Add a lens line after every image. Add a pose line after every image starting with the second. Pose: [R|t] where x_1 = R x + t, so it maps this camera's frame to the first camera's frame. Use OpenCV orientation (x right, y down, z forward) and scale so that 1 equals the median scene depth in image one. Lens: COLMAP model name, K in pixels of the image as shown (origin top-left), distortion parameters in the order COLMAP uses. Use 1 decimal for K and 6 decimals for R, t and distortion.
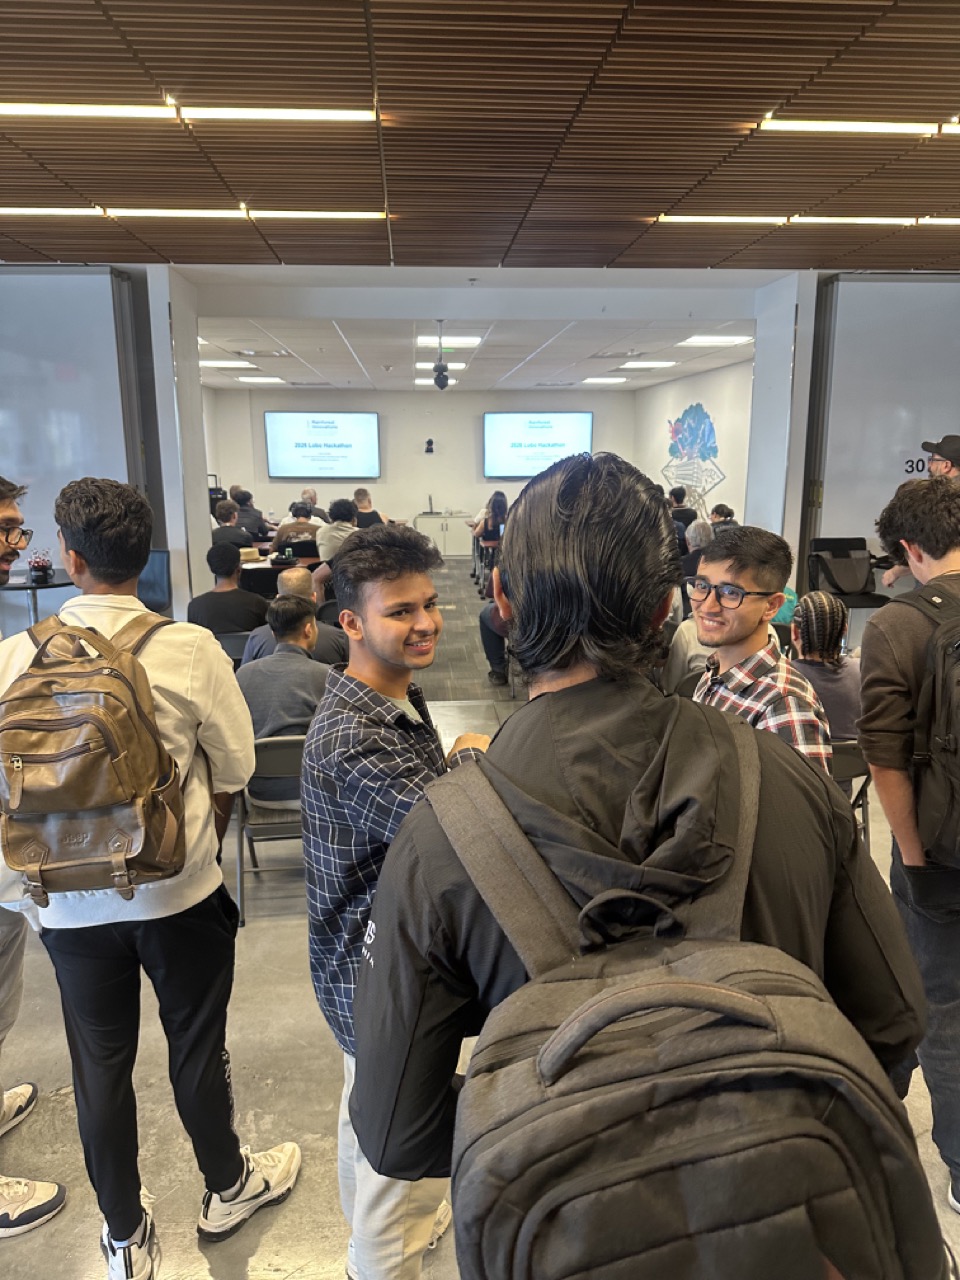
lens RADIAL K [[915.7, 0, 484.4], [0, 915.7, 646.8], [0, 0, 1]] dist [0.052161, -0.077437]
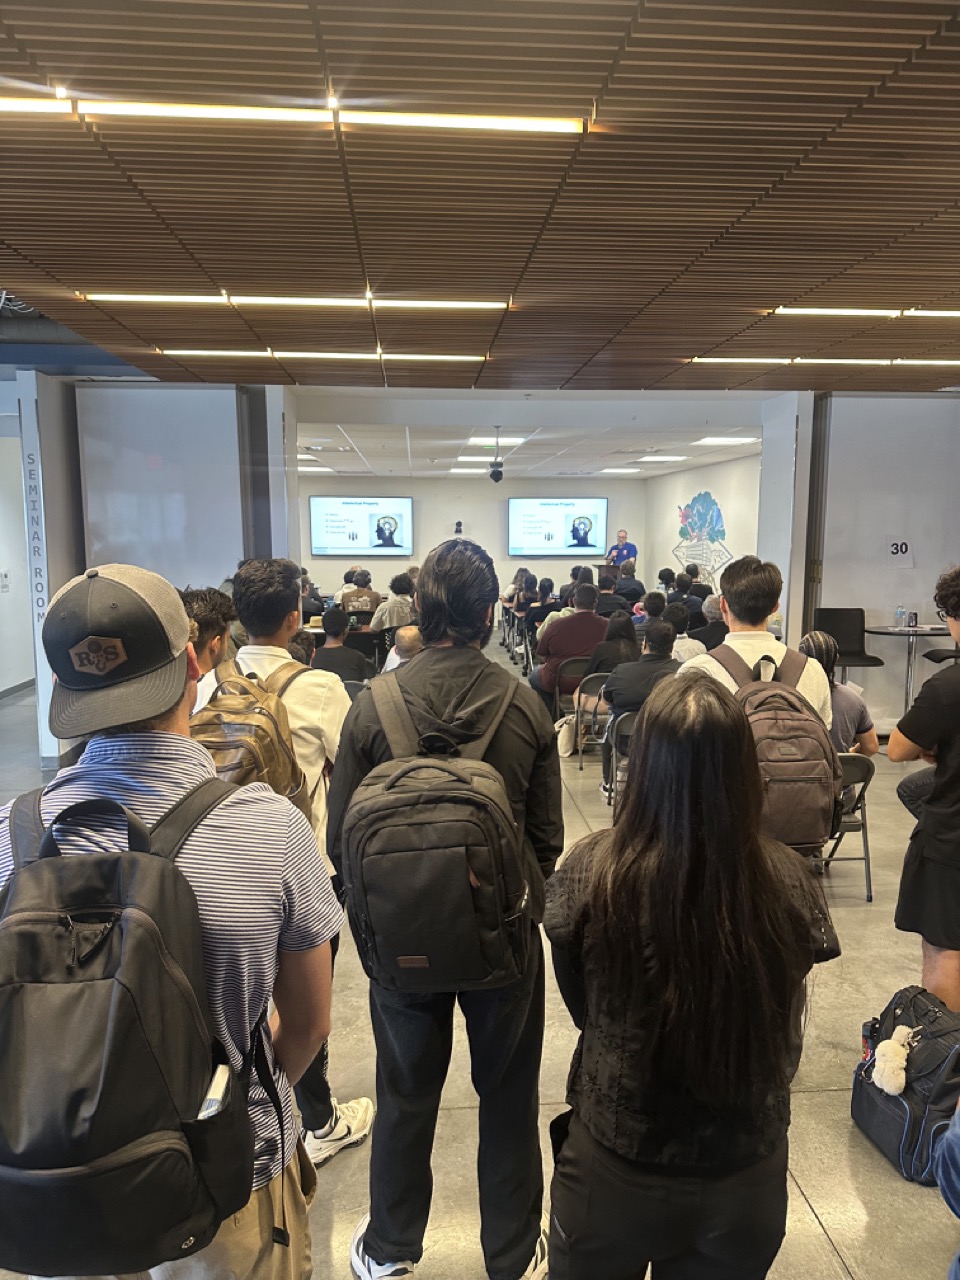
lens RADIAL K [[915.7, 0, 484.4], [0, 915.7, 646.8], [0, 0, 1]] dist [0.052161, -0.077437]
pose [[0.999987, 0.005021, 0.000832, -0.046692], [-0.004933, 0.996399, -0.084645, 0.022969], [-0.001254, 0.084640, 0.996411, -0.117712]]
